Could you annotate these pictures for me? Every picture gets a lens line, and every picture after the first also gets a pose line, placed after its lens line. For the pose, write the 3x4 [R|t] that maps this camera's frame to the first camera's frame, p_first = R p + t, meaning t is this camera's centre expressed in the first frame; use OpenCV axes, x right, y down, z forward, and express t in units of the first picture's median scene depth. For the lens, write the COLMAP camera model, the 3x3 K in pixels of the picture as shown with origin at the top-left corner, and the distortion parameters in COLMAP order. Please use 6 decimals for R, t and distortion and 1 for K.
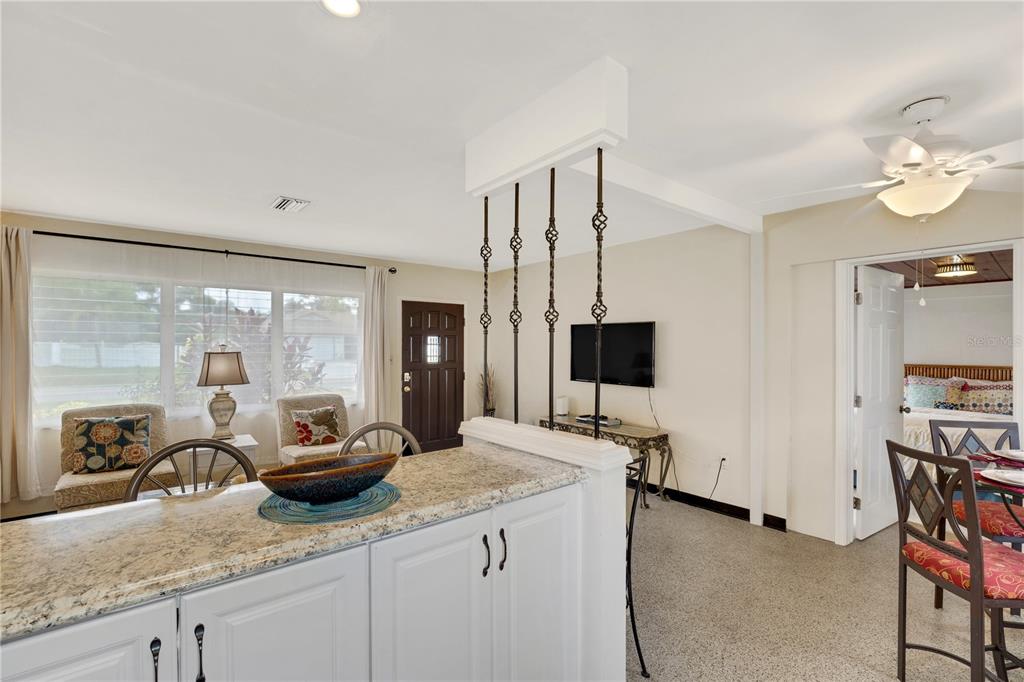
lens RADIAL K [[455.3, 0, 511.8], [0, 455.3, 347.7], [0, 0, 1]] dist [-0.008265, 0.000810]
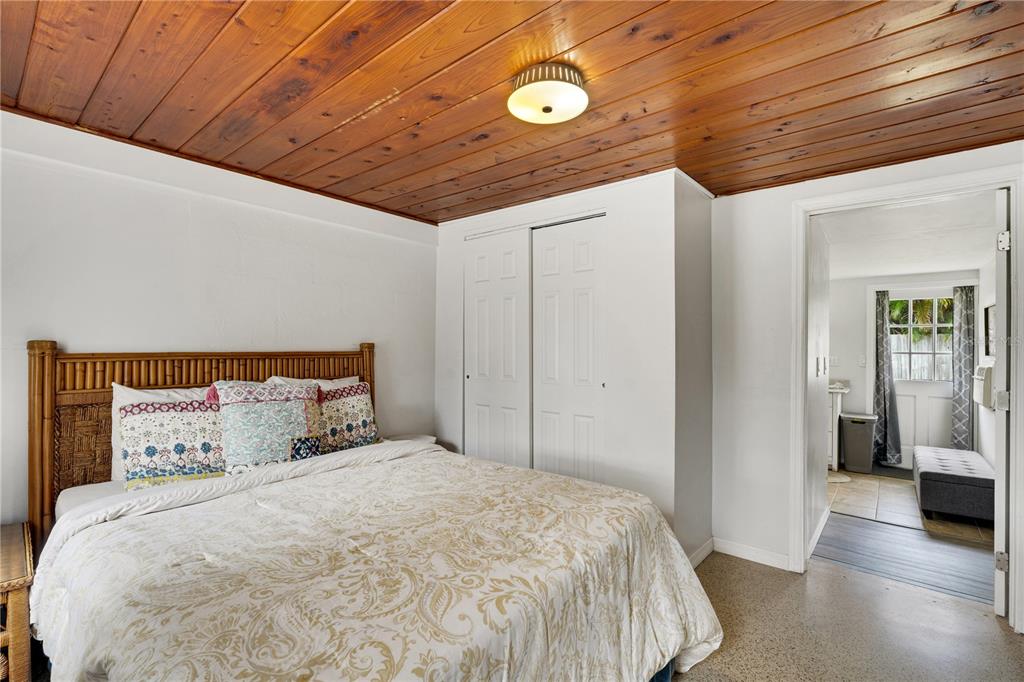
lens RADIAL K [[462.7, 0, 508.7], [0, 462.7, 343.6], [0, 0, 1]] dist [-0.011724, 0.000154]
pose [[-0.178829, 0.001524, 0.983879, 0.649057], [-0.005781, 0.999980, -0.002600, 0.041797], [-0.983863, -0.006152, -0.178817, 1.174781]]
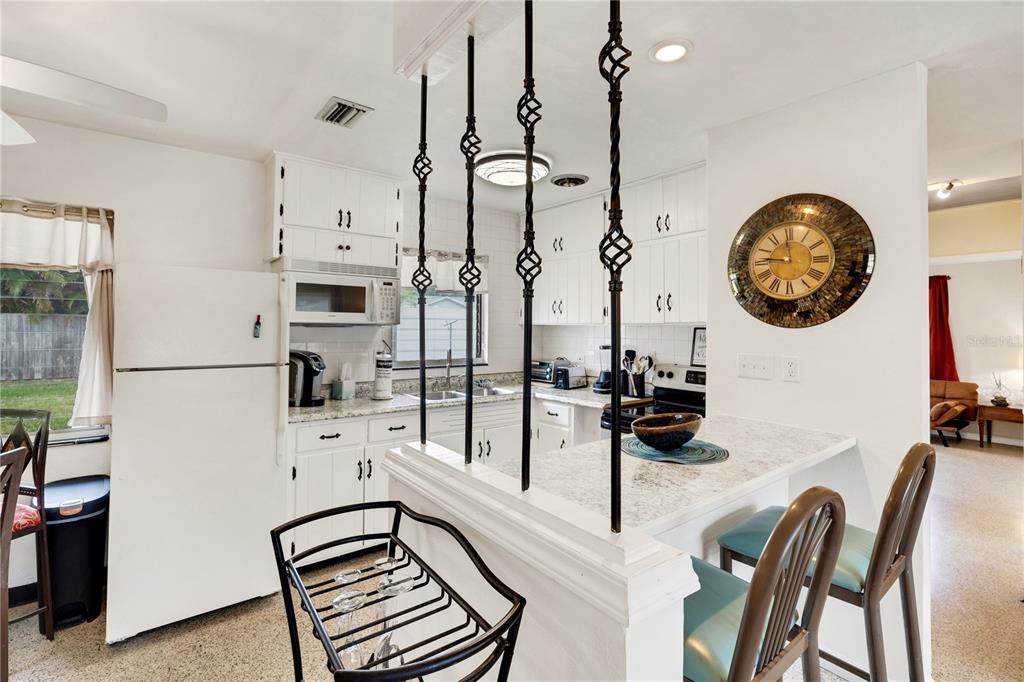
lens RADIAL K [[464.2, 0, 506.7], [0, 464.2, 319.2], [0, 0, 1]] dist [-0.008561, 0.000551]
pose [[-0.999454, -0.009586, 0.031618, 0.011143], [-0.009989, 0.999870, -0.012629, -0.001487], [-0.031493, -0.012938, -0.999420, 0.758796]]
